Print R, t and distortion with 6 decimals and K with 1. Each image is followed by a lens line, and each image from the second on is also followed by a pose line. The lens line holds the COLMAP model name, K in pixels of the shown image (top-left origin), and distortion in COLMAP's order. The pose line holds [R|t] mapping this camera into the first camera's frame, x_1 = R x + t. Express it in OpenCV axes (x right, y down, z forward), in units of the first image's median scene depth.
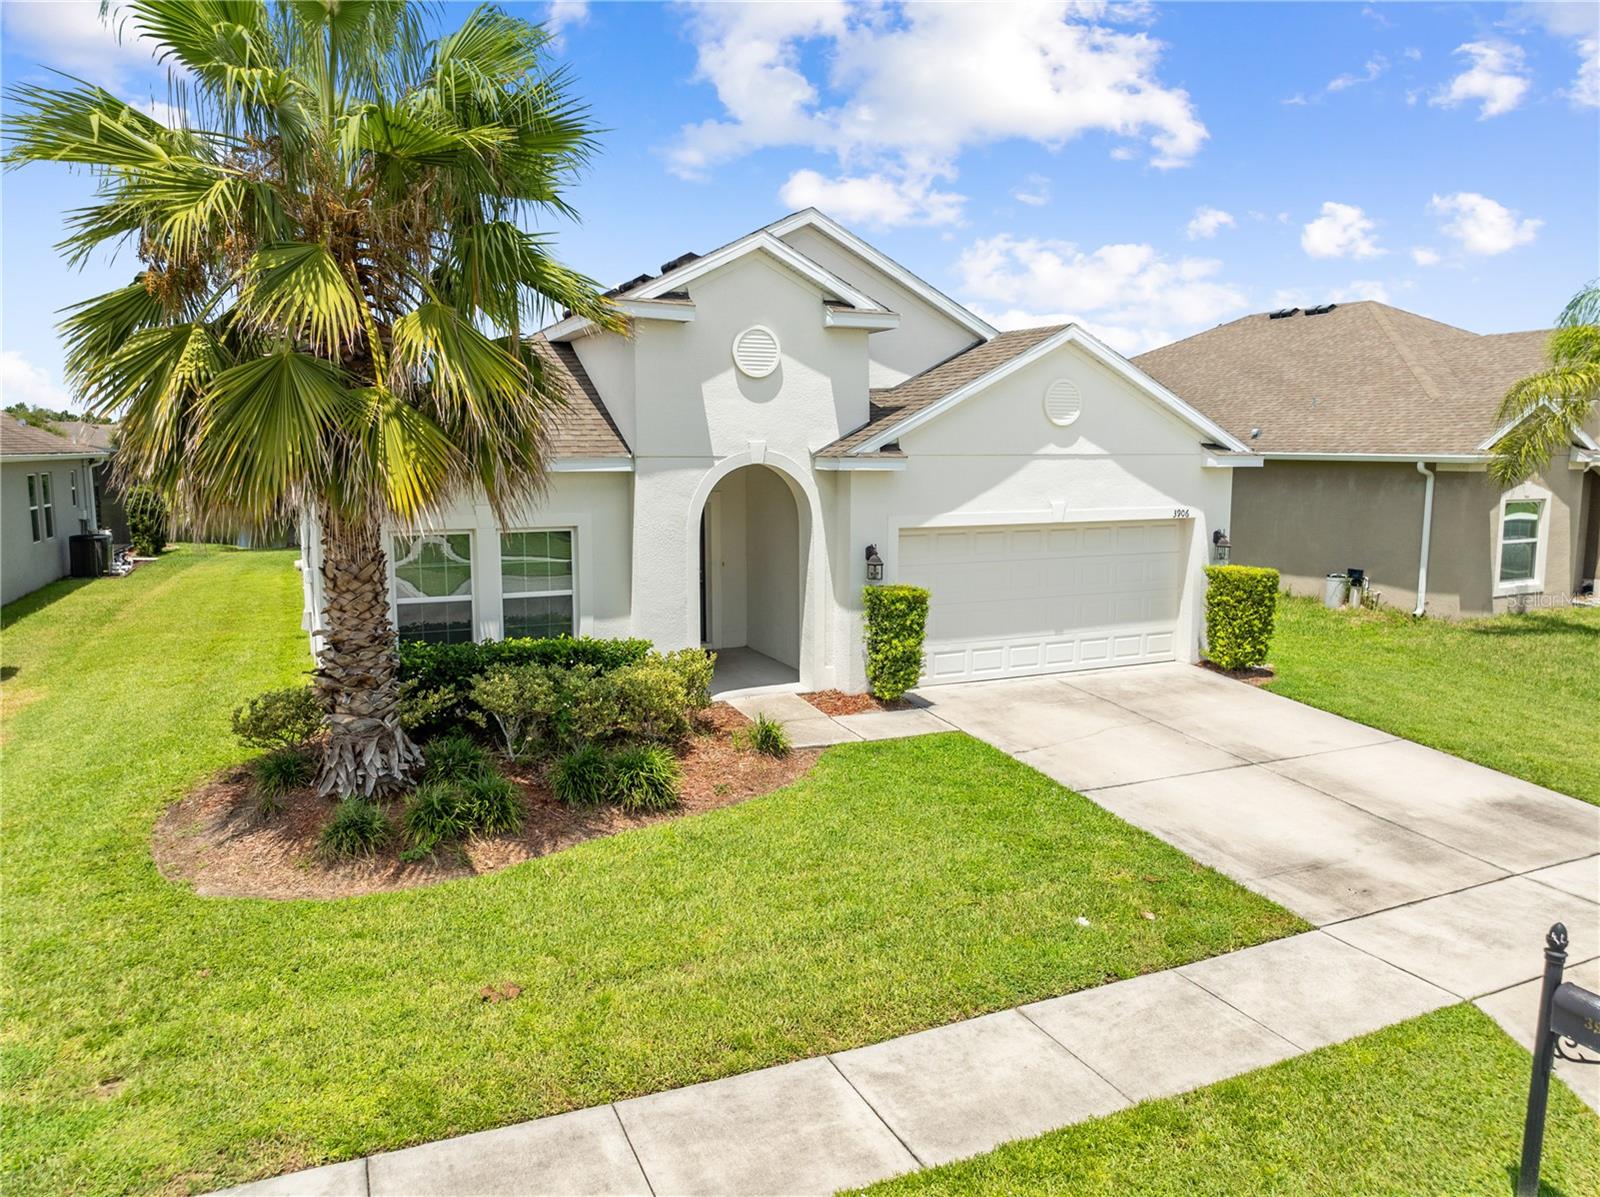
lens RADIAL K [[1120.6, 0, 796.5], [0, 1120.6, 599.9], [0, 0, 1]] dist [-0.038428, 0.004735]
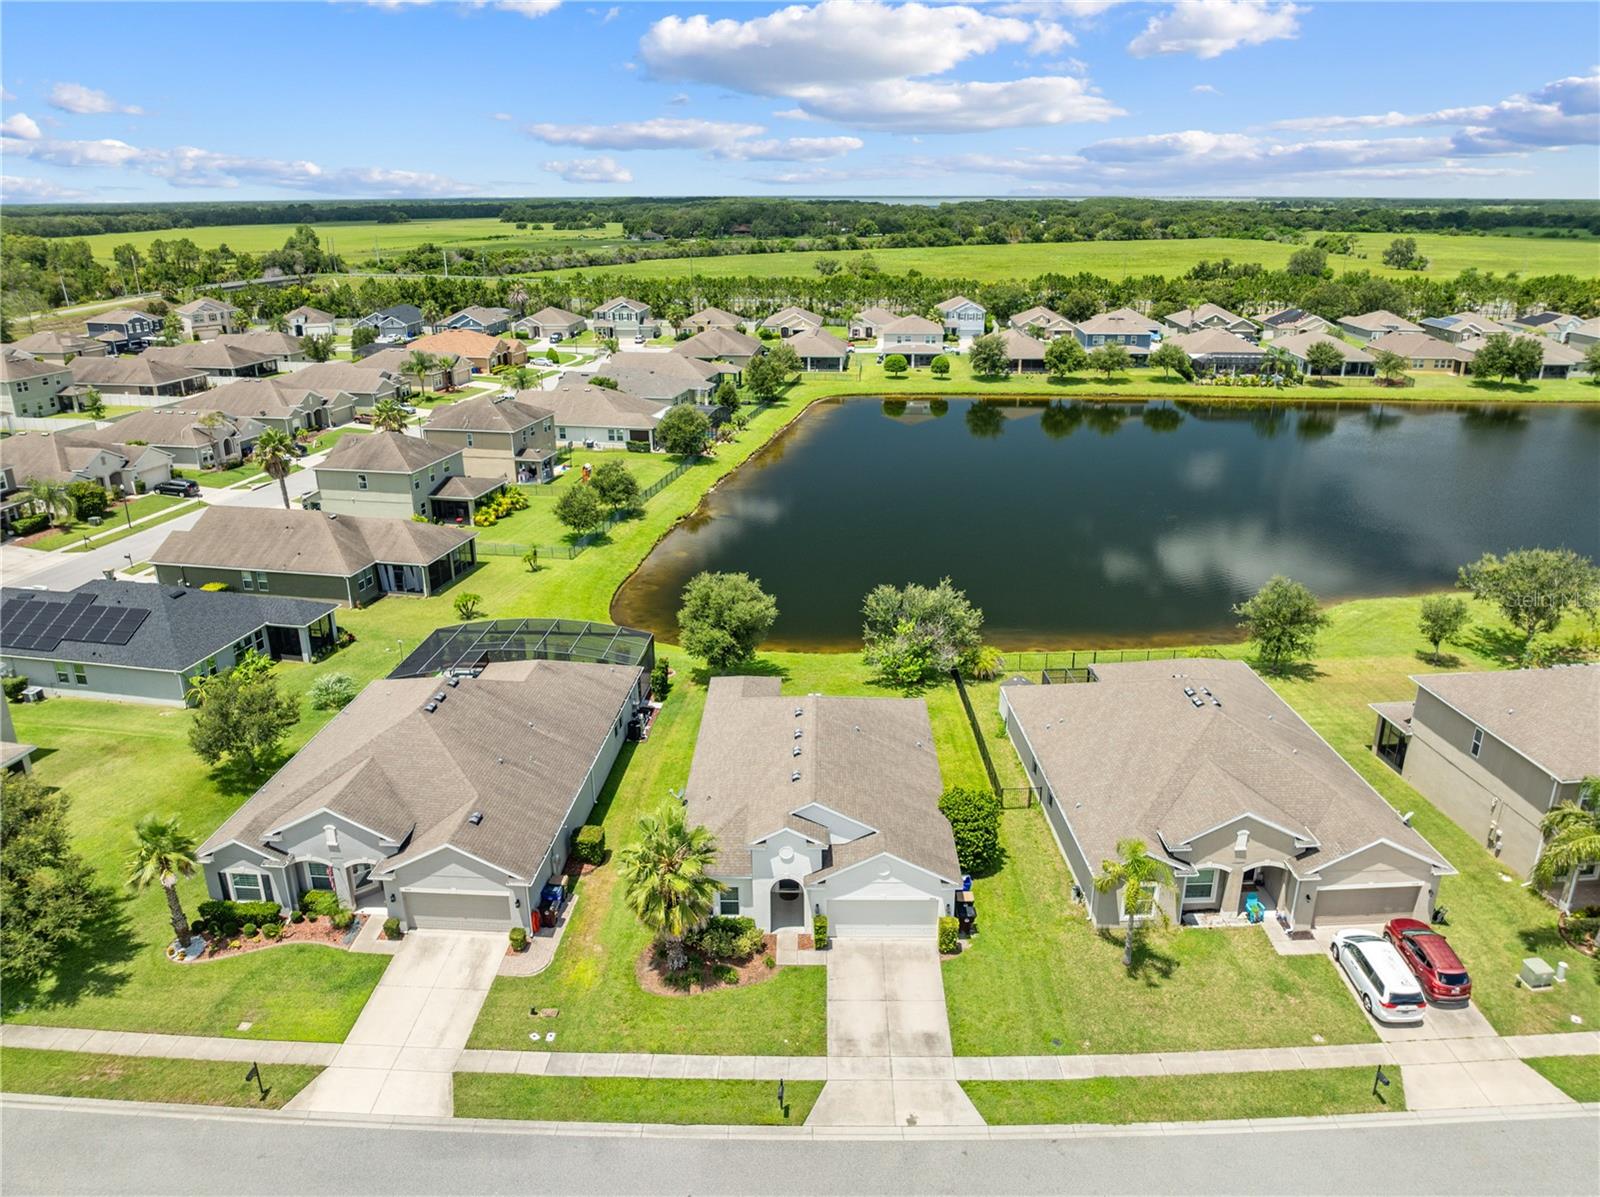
lens RADIAL K [[1120.6, 0, 802.8], [0, 1120.6, 598.9], [0, 0, 1]] dist [-0.038428, 0.004735]
pose [[0.903397, 0.146328, -0.403065, 1.355217], [-0.051219, 0.970067, 0.237373, -1.886122], [0.425735, -0.193797, 0.883851, -2.024293]]
